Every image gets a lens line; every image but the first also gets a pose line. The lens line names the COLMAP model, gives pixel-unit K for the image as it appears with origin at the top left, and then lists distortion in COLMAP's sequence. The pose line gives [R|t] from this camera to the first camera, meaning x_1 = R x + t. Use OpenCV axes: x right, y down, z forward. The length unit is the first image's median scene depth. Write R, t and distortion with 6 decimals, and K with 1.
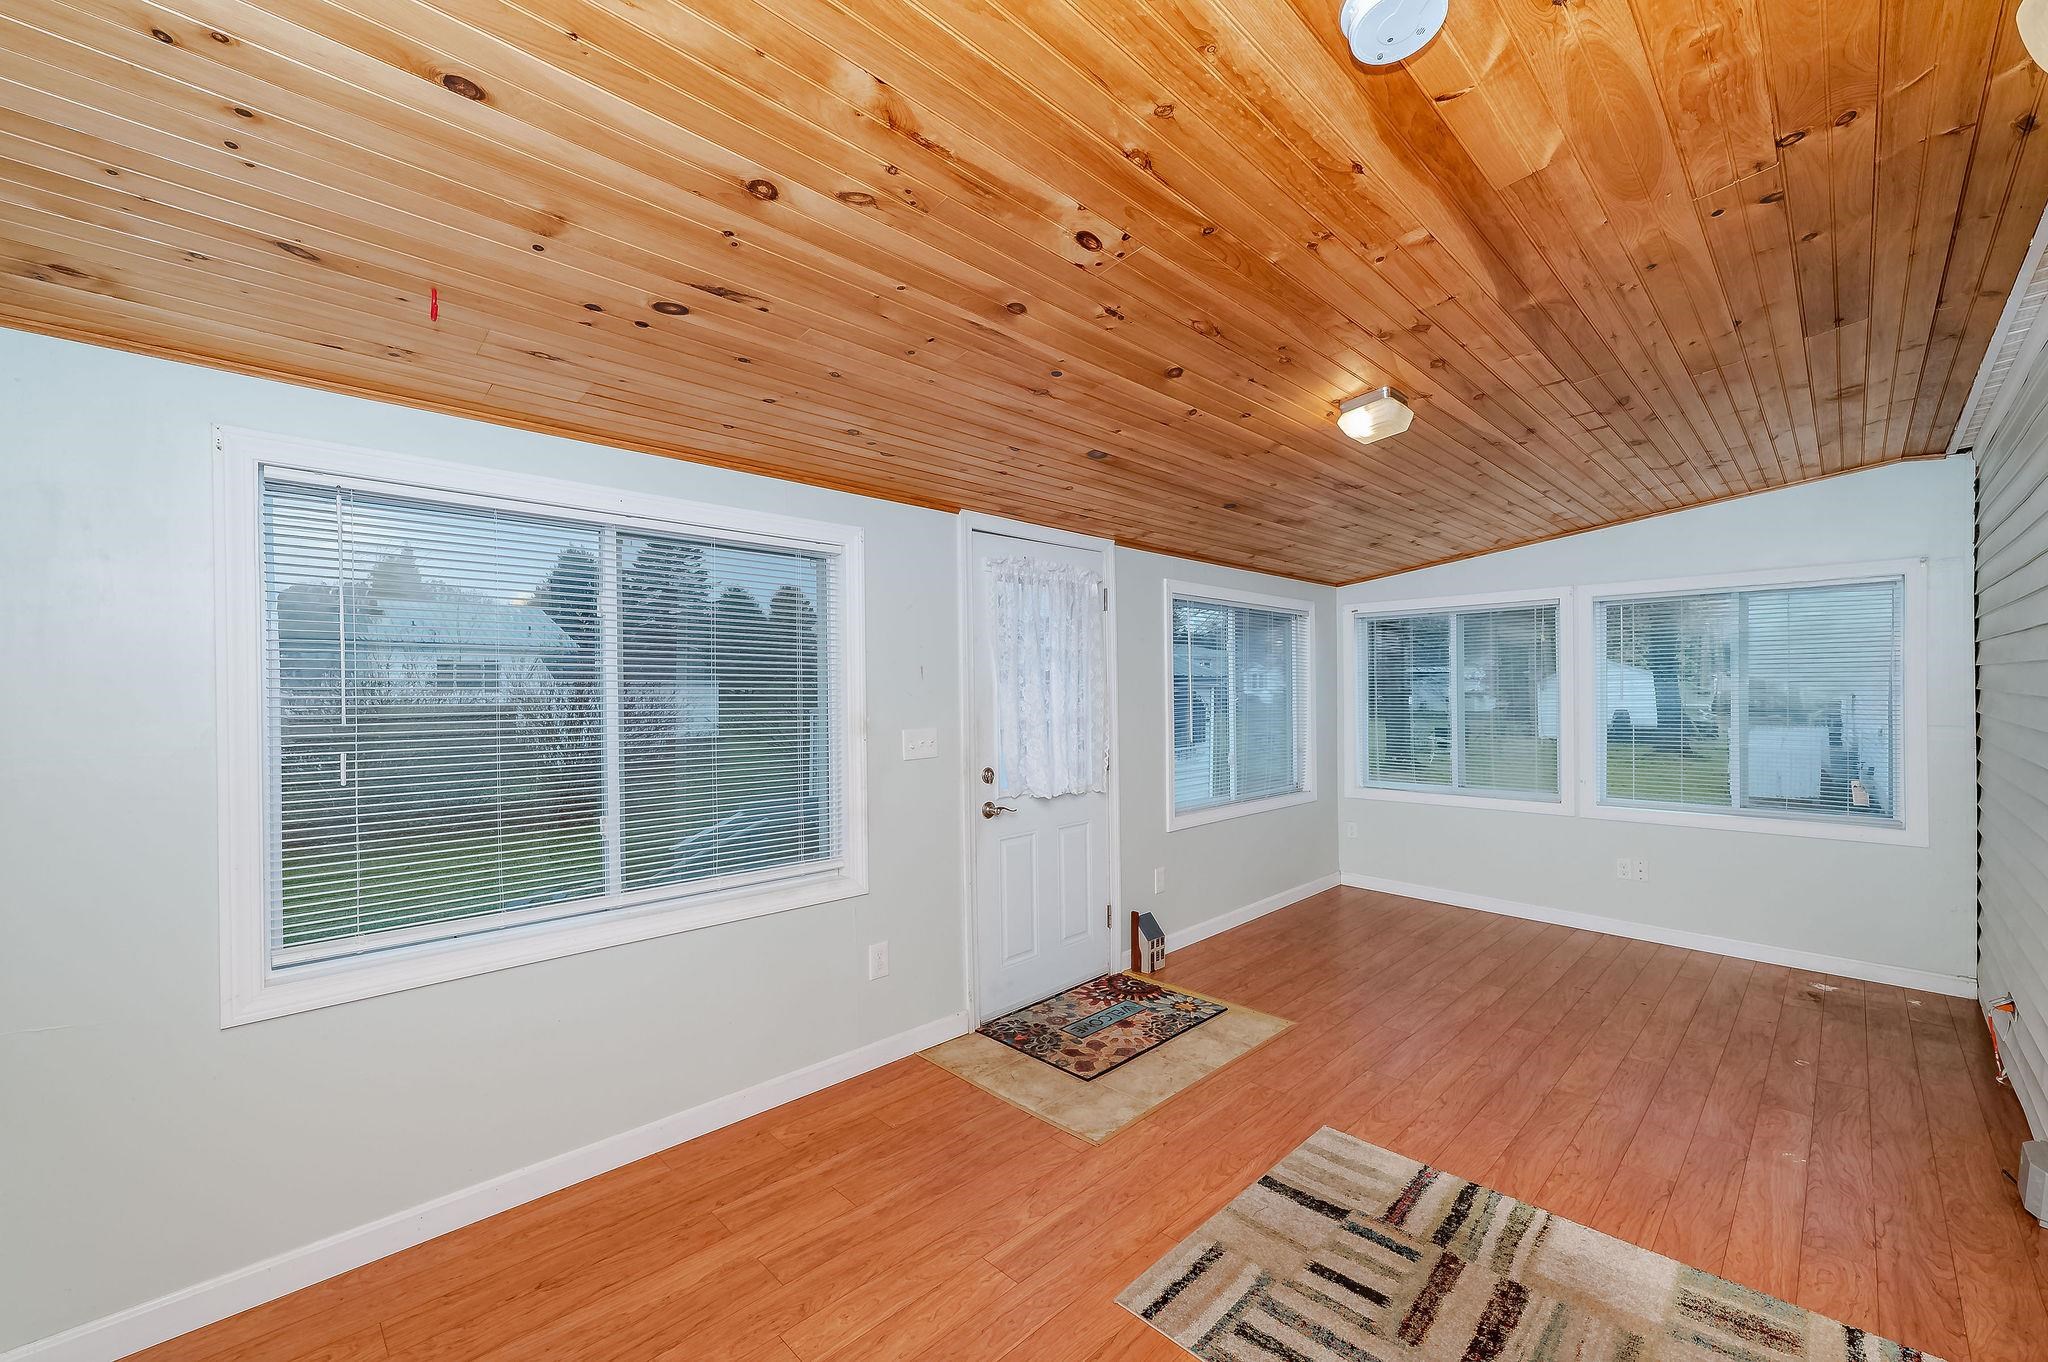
lens RADIAL K [[817.0, 0, 1021.3], [0, 817.0, 687.3], [0, 0, 1]] dist [-0.000618, -0.000029]
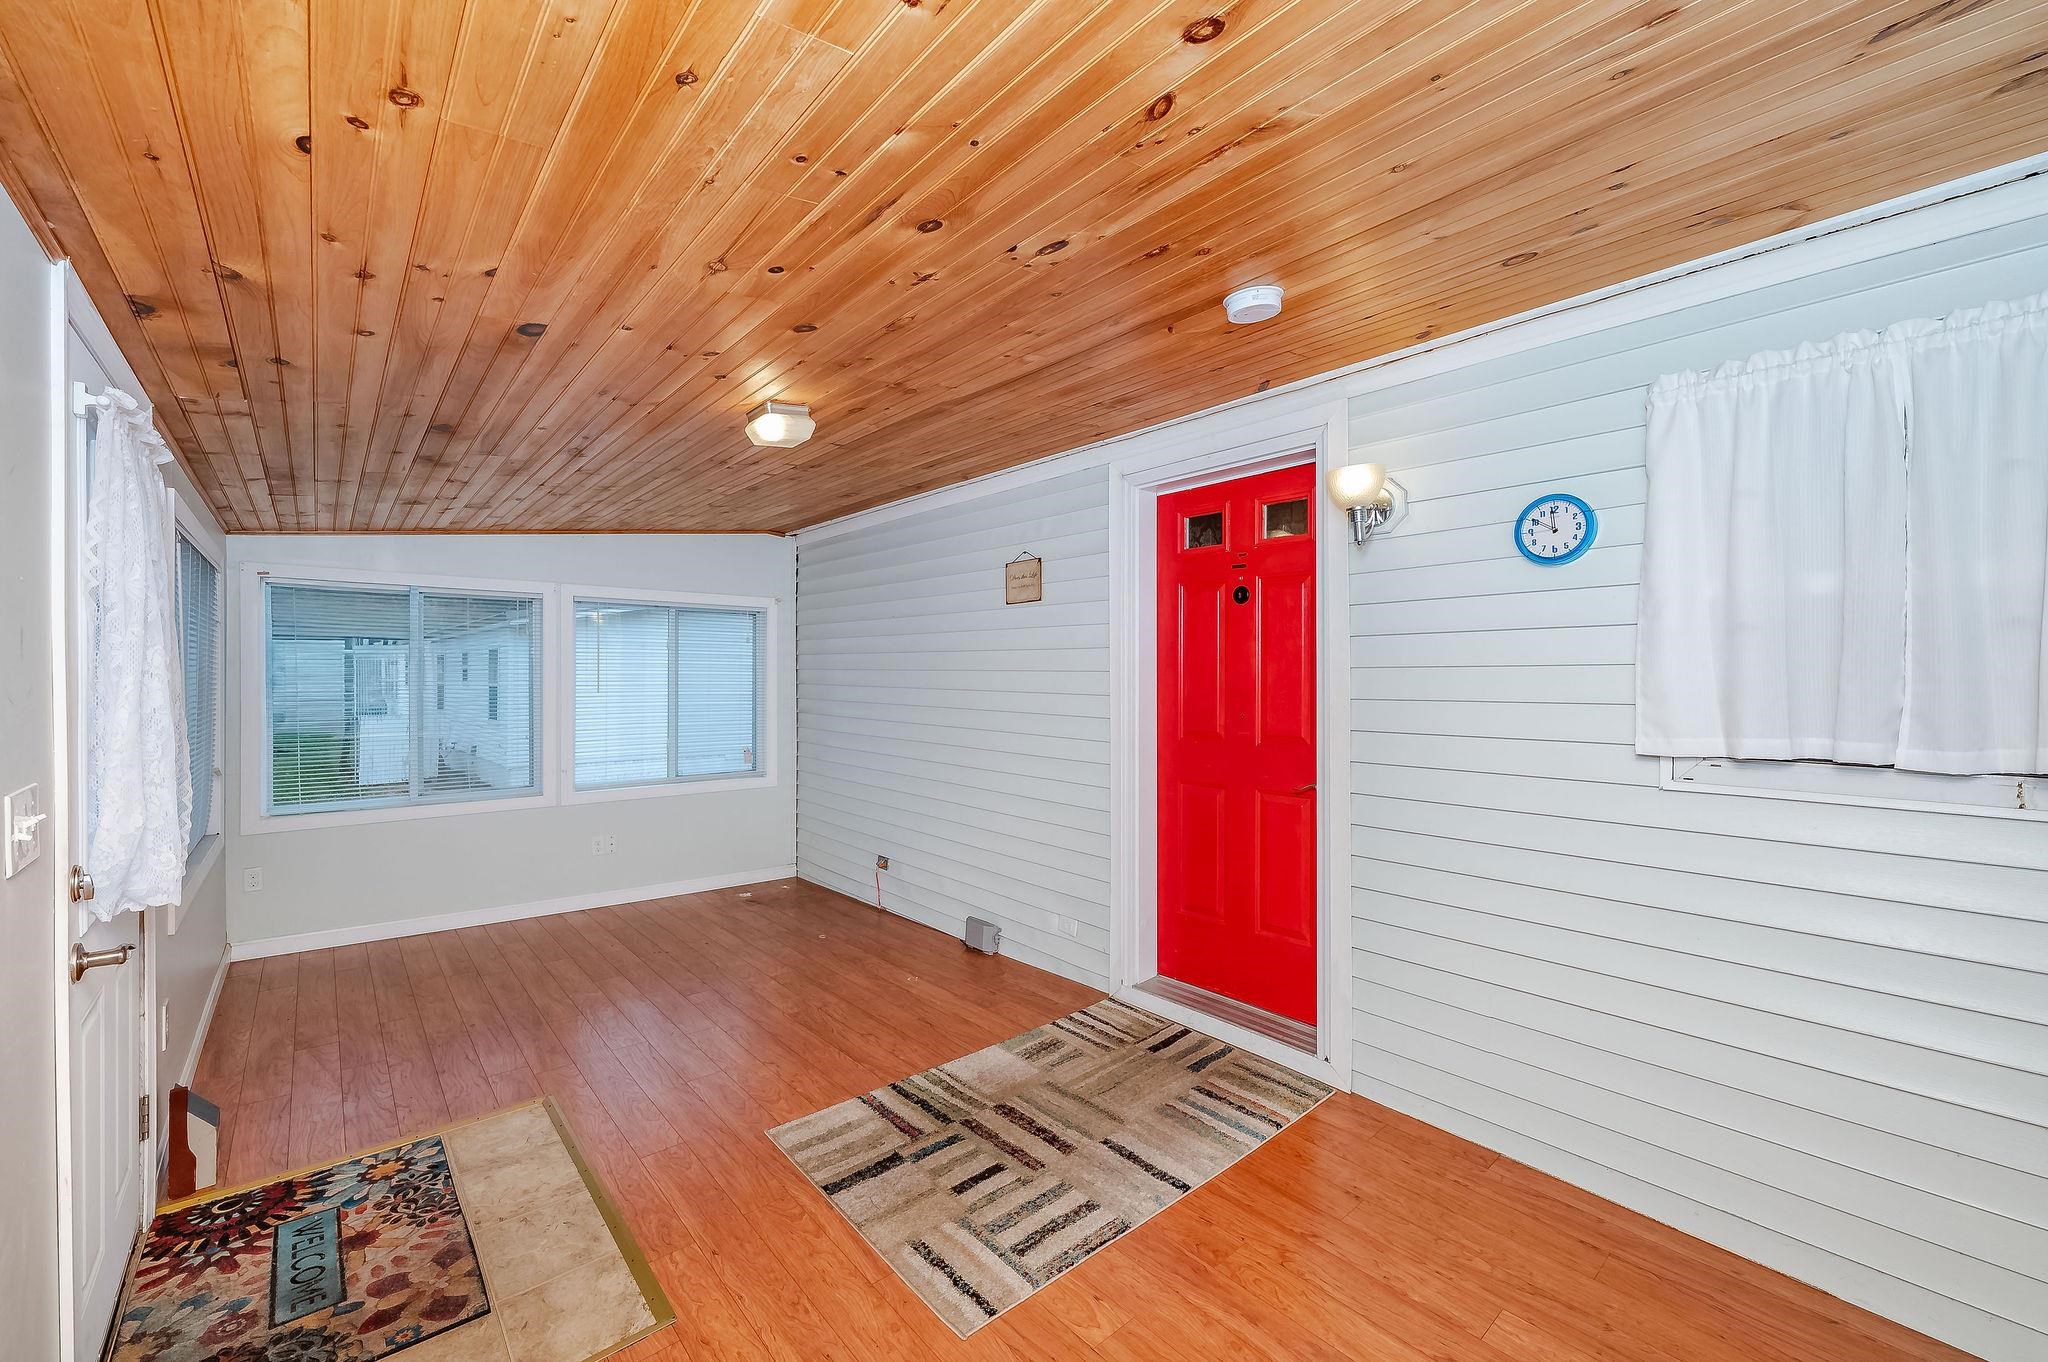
lens RADIAL K [[817.0, 0, 1021.3], [0, 817.0, 687.3], [0, 0, 1]] dist [-0.000618, -0.000029]
pose [[0.065133, -0.004797, 0.997865, -0.593450], [-0.007532, 0.999958, 0.005299, -0.008413], [-0.997848, -0.007861, 0.065094, 0.630917]]
